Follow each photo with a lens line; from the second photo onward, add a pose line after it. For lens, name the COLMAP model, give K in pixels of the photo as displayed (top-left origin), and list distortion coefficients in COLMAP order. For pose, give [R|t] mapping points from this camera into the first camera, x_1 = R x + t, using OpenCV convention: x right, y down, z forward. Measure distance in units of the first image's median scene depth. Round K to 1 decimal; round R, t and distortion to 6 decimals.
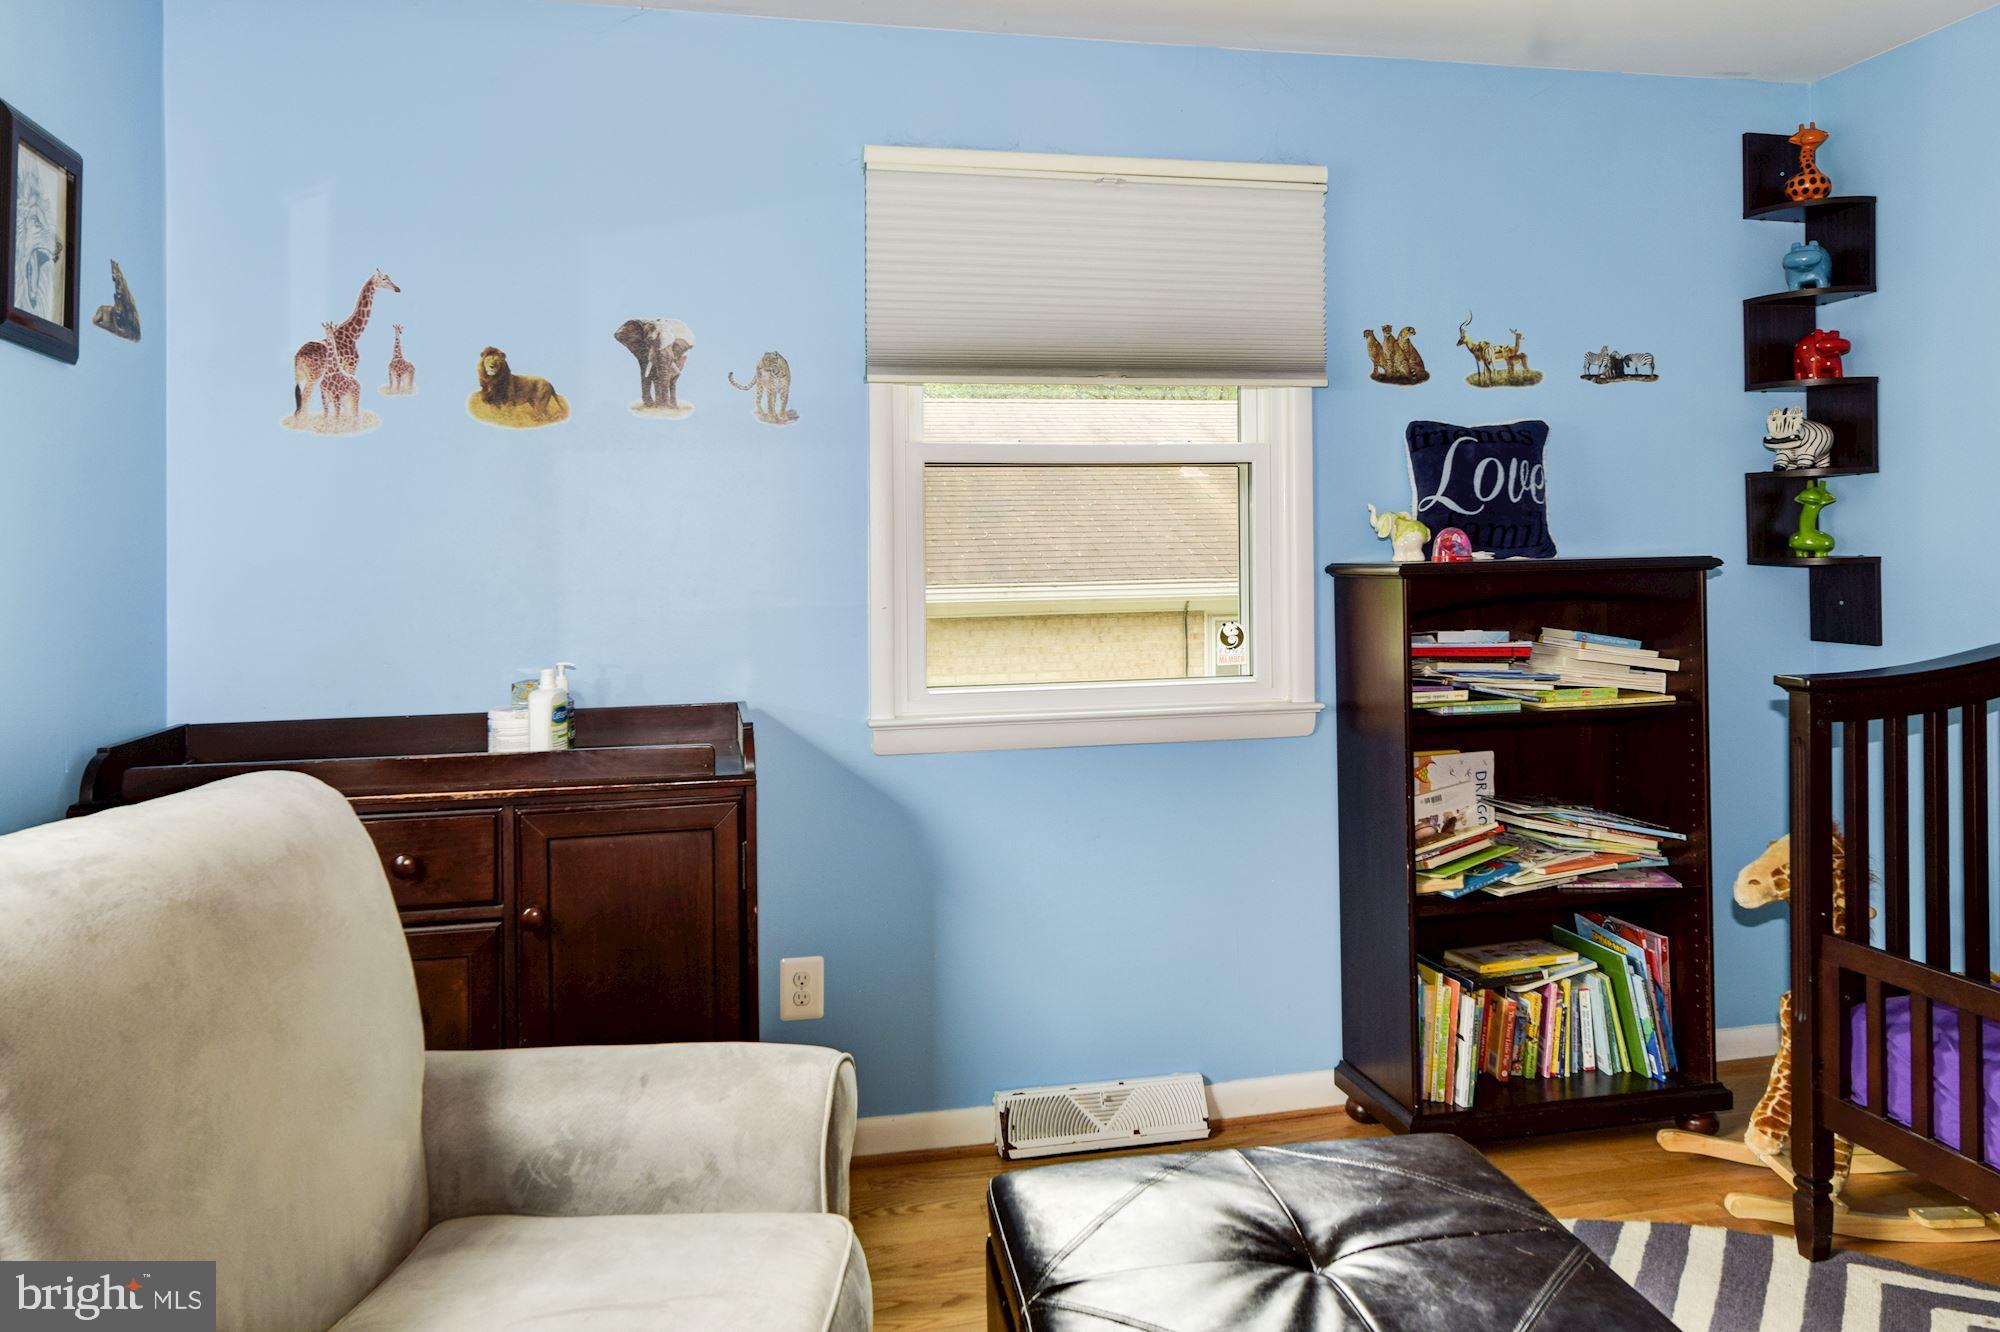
lens RADIAL K [[1349.8, 0, 999.8], [0, 1349.8, 540.9], [0, 0, 1]] dist [0.003035, 0.000964]
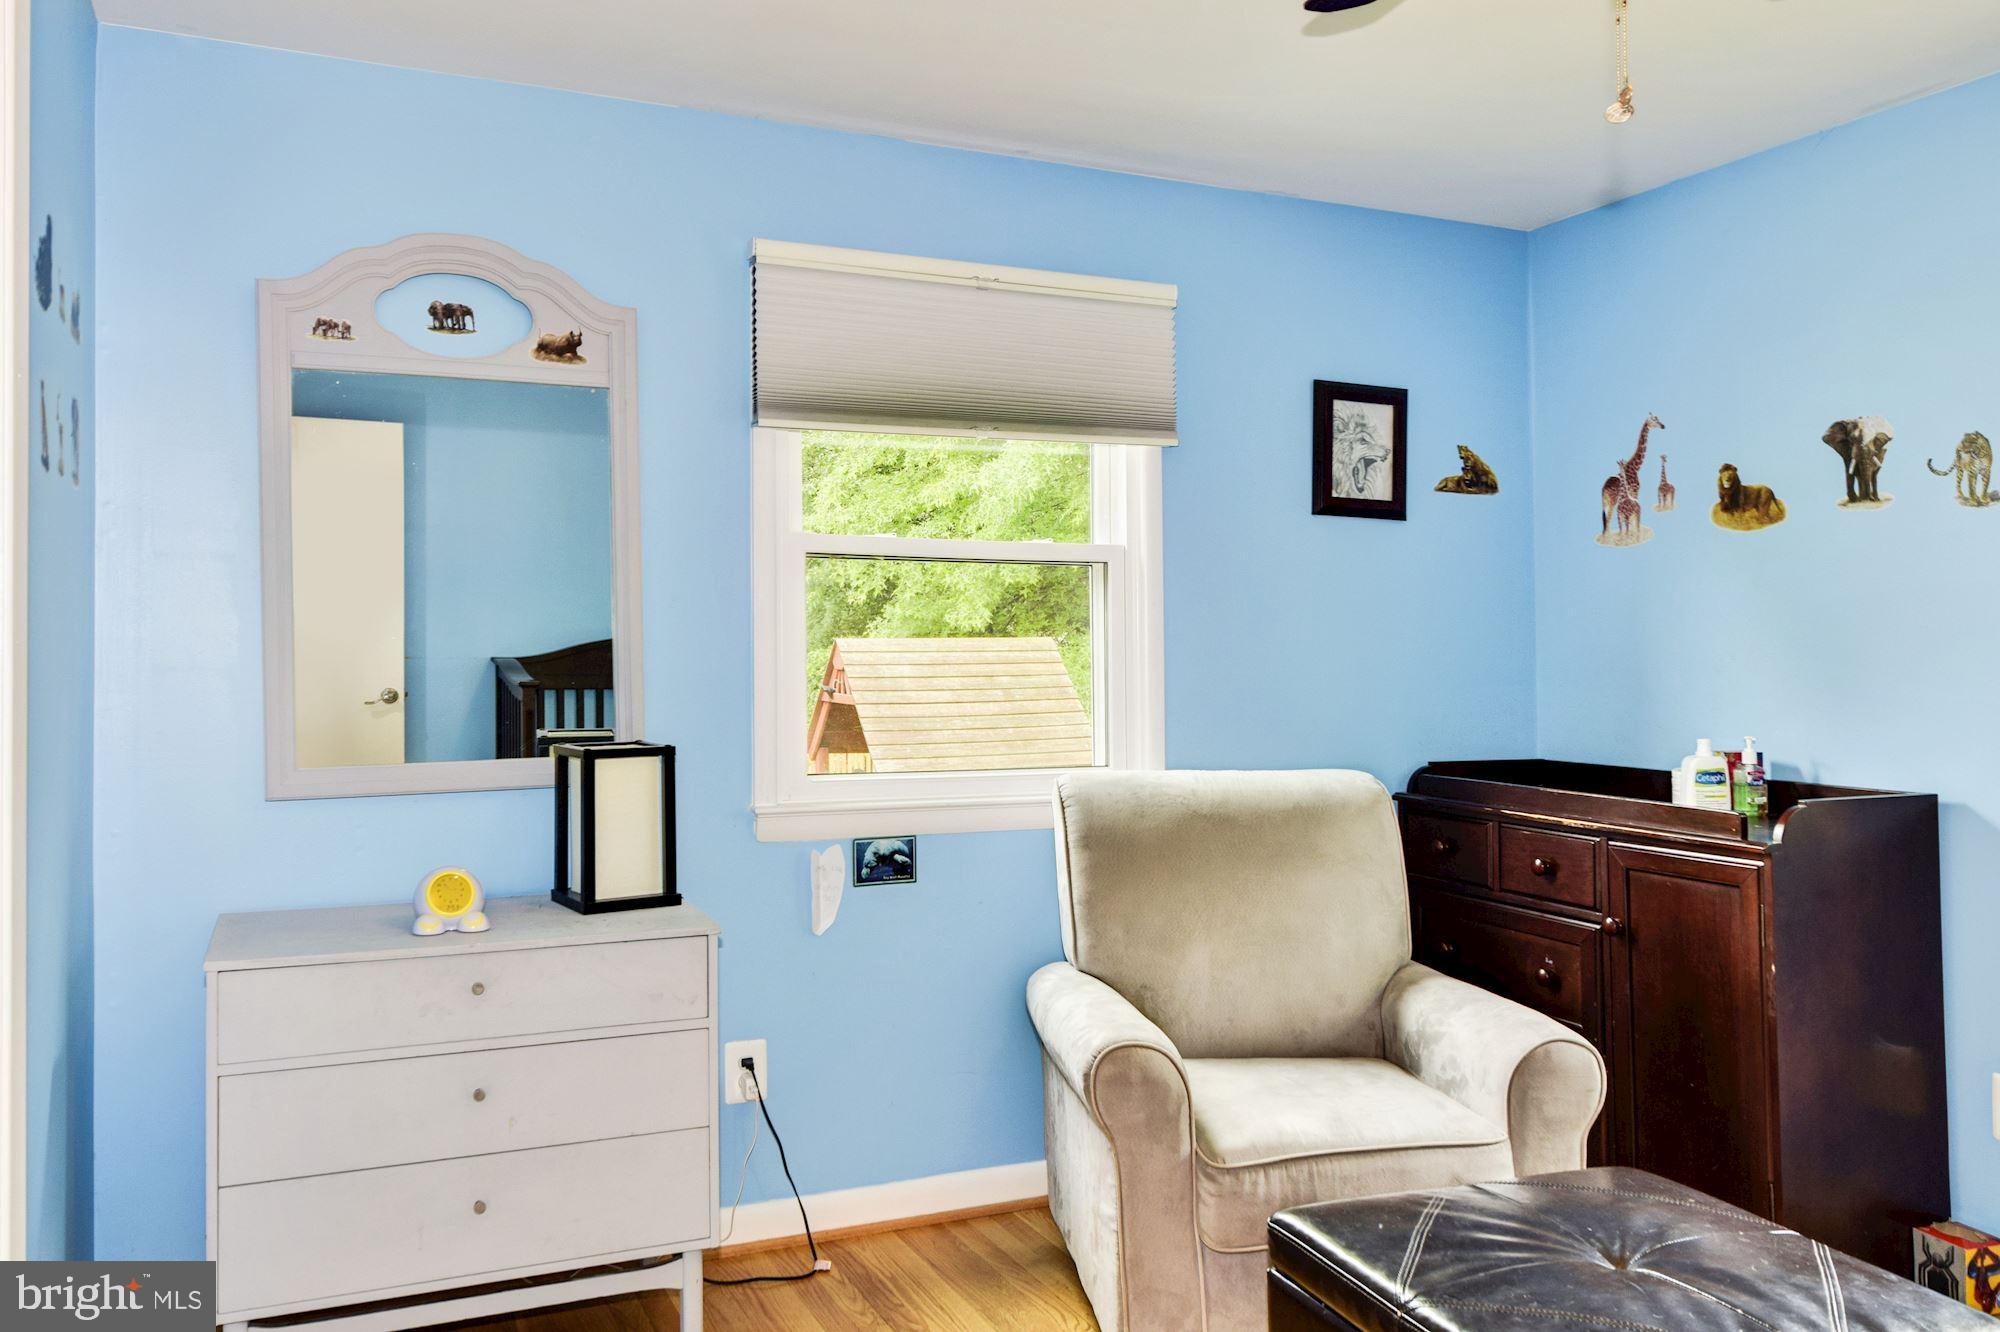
lens RADIAL K [[1410.9, 0, 1041.8], [0, 1410.9, 655.1], [0, 0, 1]] dist [0.002052, 0.000304]
pose [[0.266920, 0.020164, -0.963508, 0.643162], [0.003174, 0.999757, 0.021802, -0.006770], [0.963713, -0.008877, 0.266791, 0.103719]]
